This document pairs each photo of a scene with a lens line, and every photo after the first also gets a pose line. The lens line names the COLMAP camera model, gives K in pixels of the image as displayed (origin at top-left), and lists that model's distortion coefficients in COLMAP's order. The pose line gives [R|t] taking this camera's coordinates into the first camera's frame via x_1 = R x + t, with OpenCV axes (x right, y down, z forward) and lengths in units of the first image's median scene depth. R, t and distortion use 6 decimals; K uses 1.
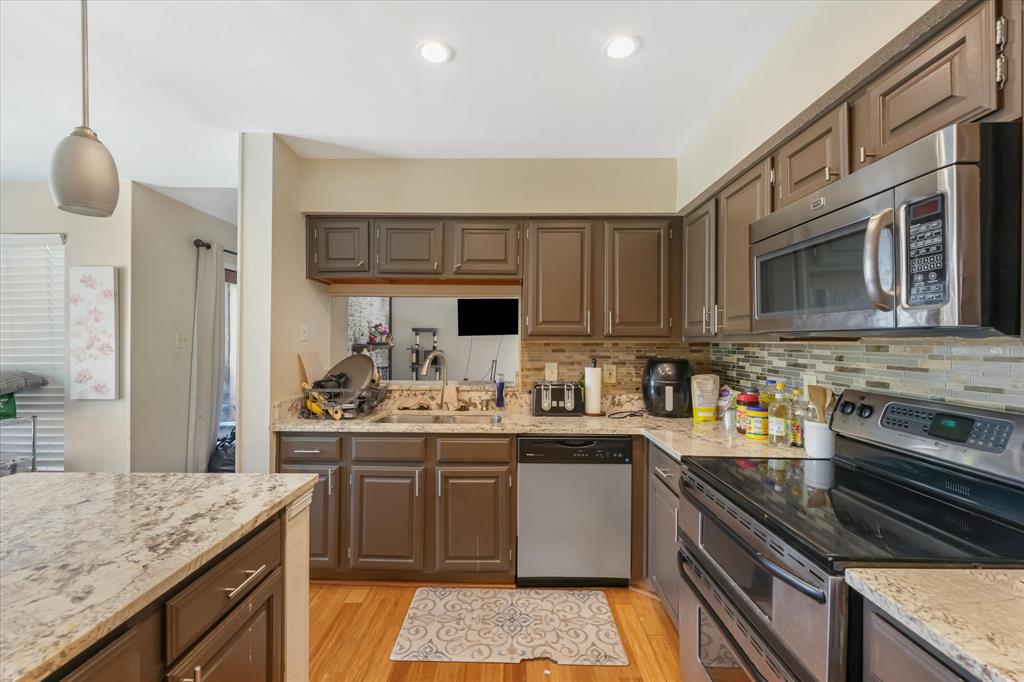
lens RADIAL K [[417.0, 0, 512.0], [0, 417.0, 341.0], [0, 0, 1]] dist [0.000226, -0.000018]
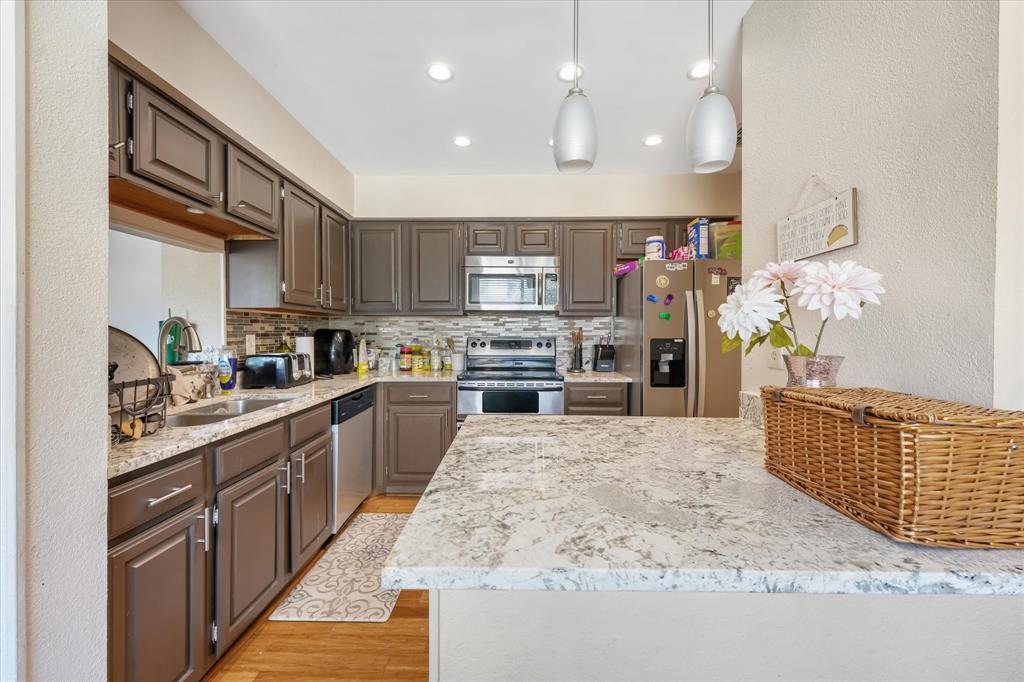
lens RADIAL K [[417.0, 0, 512.0], [0, 417.0, 341.0], [0, 0, 1]] dist [0.000226, -0.000018]
pose [[-0.040059, -0.016219, 0.999066, -0.944095], [-0.011946, 0.999805, 0.015752, 0.052035], [-0.999126, -0.011304, -0.040245, 0.544088]]
